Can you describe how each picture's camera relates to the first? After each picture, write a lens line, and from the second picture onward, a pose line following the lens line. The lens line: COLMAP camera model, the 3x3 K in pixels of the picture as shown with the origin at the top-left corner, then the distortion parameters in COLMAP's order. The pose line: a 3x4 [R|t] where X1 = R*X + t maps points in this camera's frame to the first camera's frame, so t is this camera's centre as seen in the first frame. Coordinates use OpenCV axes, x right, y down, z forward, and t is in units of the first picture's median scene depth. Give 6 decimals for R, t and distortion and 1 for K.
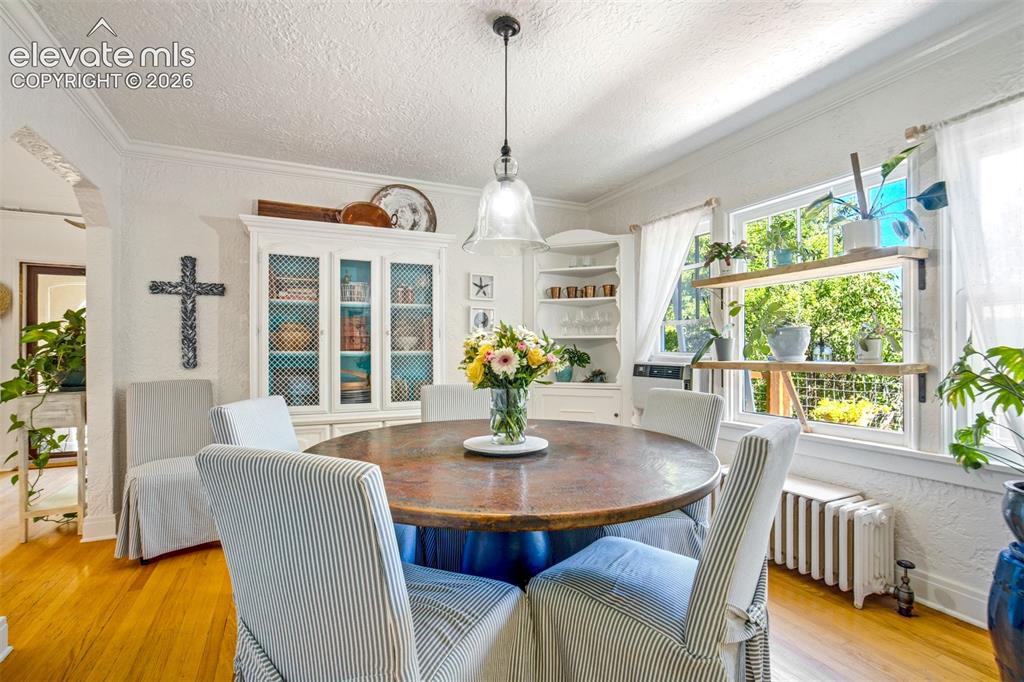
lens RADIAL K [[474.1, 0, 516.2], [0, 474.1, 333.3], [0, 0, 1]] dist [-0.045659, 0.024906]
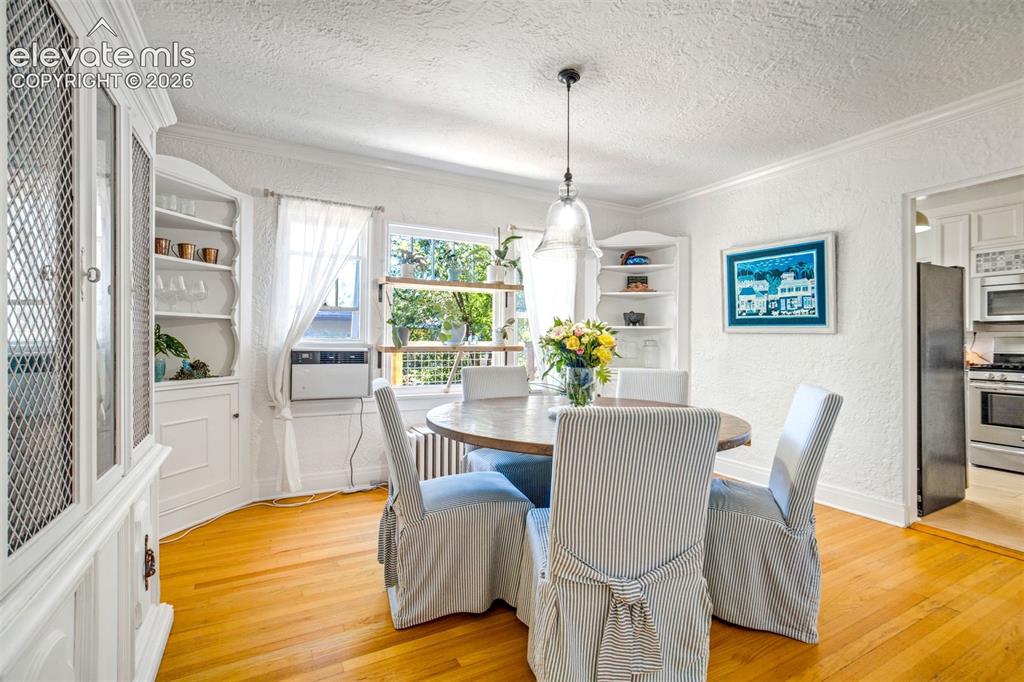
lens RADIAL K [[474.1, 0, 516.2], [0, 474.1, 333.3], [0, 0, 1]] dist [-0.045659, 0.024906]
pose [[-0.024193, 0.020158, 0.999504, -0.877340], [-0.042318, 0.998880, -0.021170, 0.043547], [-0.998811, -0.042809, -0.023313, 0.796622]]
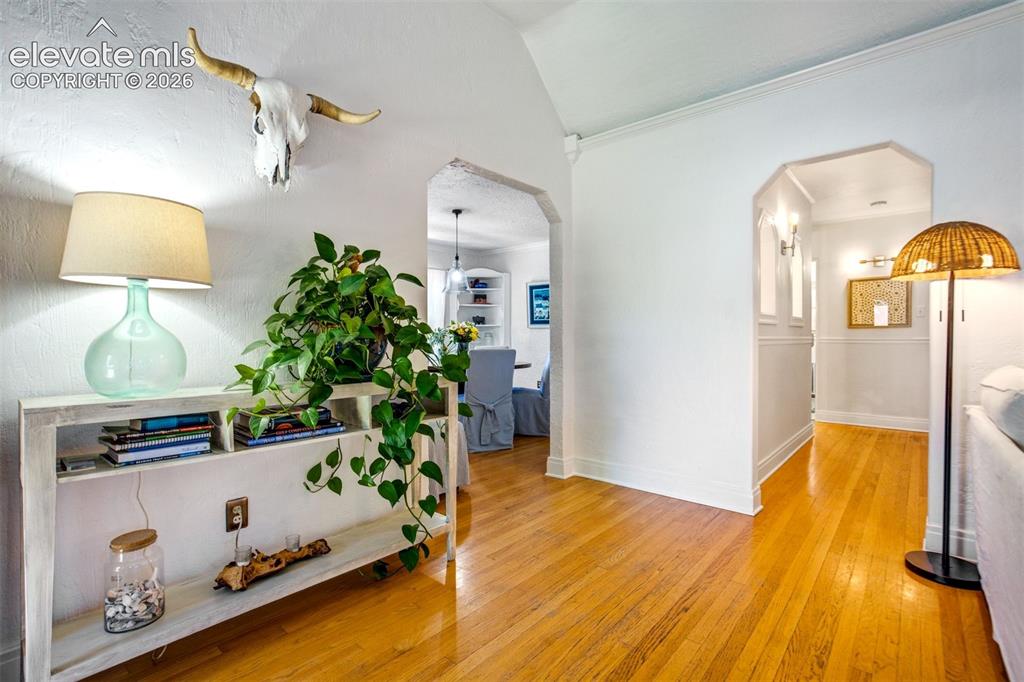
lens RADIAL K [[474.1, 0, 516.2], [0, 474.1, 333.3], [0, 0, 1]] dist [-0.045659, 0.024906]
pose [[-0.369789, 0.020096, 0.928898, -1.918744], [-0.025602, 0.999166, -0.031808, 0.100674], [-0.928763, -0.035543, -0.368966, 1.175756]]
